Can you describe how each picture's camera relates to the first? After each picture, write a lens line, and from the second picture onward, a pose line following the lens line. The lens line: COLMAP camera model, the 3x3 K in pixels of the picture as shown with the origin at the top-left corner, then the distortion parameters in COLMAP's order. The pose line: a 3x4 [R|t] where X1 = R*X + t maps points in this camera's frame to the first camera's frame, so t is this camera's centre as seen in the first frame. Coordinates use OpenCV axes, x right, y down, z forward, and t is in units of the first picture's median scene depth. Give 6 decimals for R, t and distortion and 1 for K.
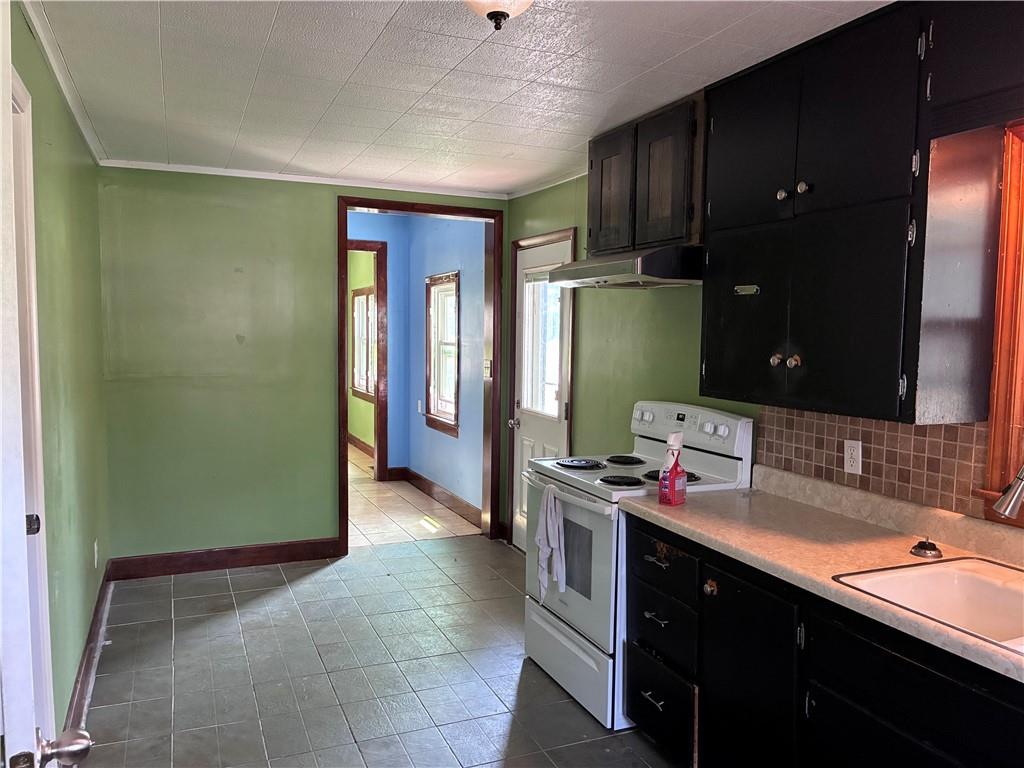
lens RADIAL K [[779.7, 0, 508.8], [0, 779.7, 382.3], [0, 0, 1]] dist [0.052463, -0.088590]
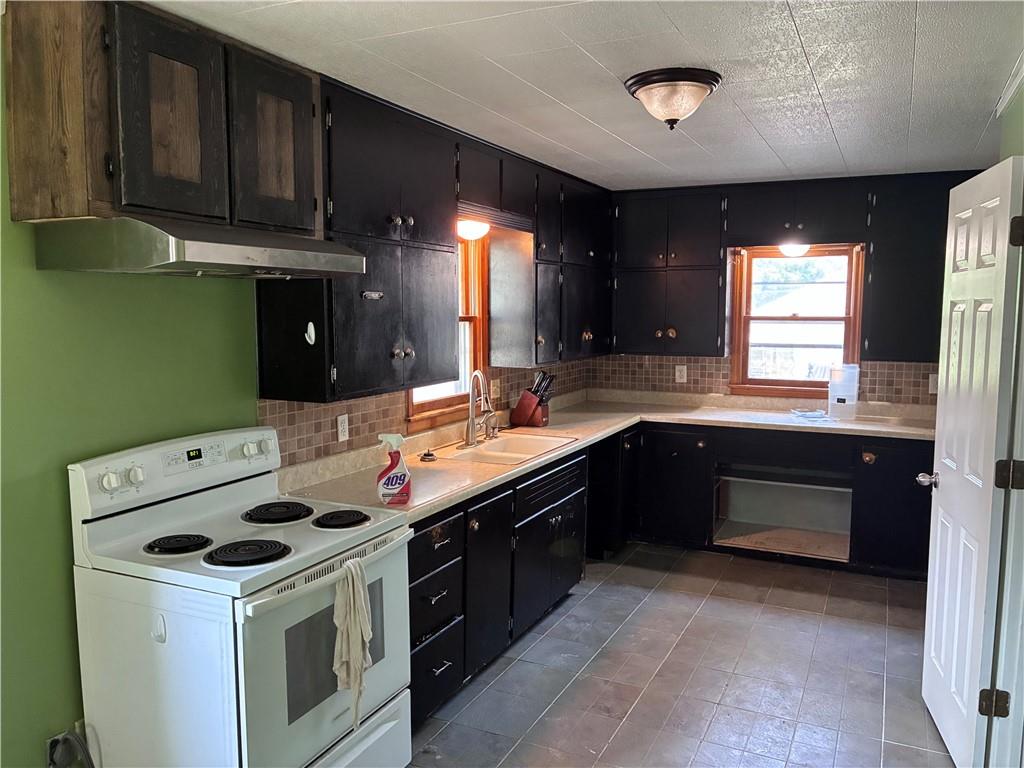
lens RADIAL K [[779.7, 0, 508.8], [0, 779.7, 382.3], [0, 0, 1]] dist [0.052463, -0.088590]
pose [[-0.650648, -0.083390, 0.754787, -0.647480], [0.048606, 0.987341, 0.150983, -0.147614], [-0.757822, 0.134924, -0.638358, 1.516100]]
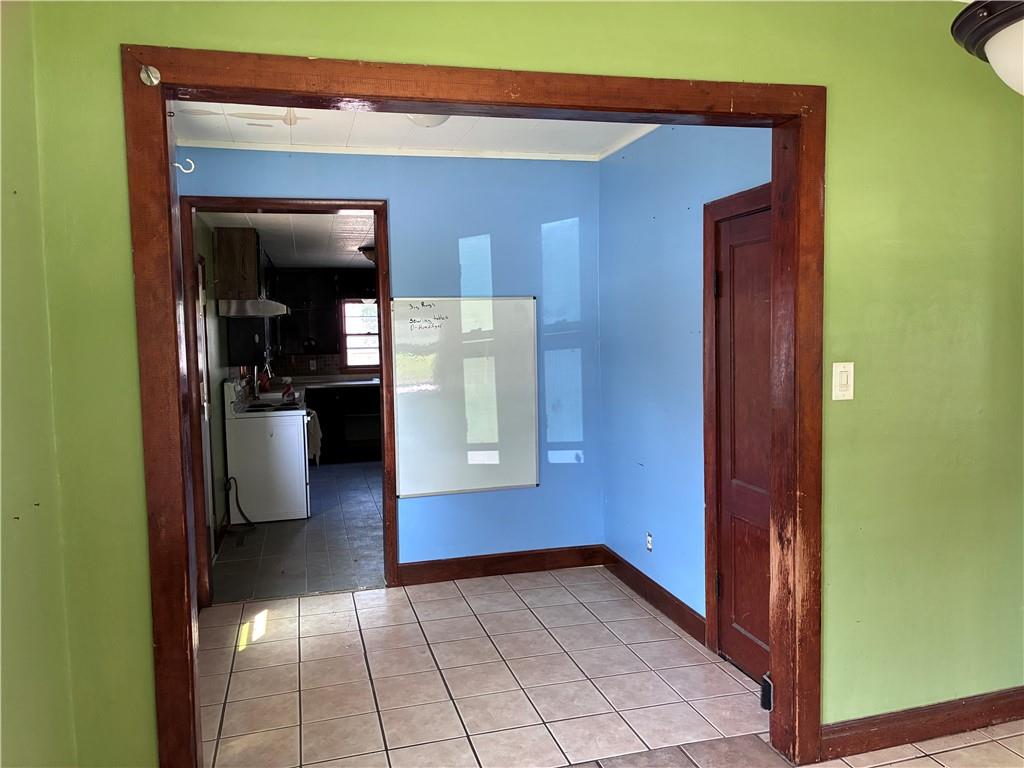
lens RADIAL K [[779.7, 0, 508.8], [0, 779.7, 382.3], [0, 0, 1]] dist [0.052463, -0.088590]
pose [[-0.988390, -0.000804, 0.151937, -0.922920], [0.020747, 0.989906, 0.140202, -0.271696], [-0.150516, 0.141727, -0.978396, 3.475986]]
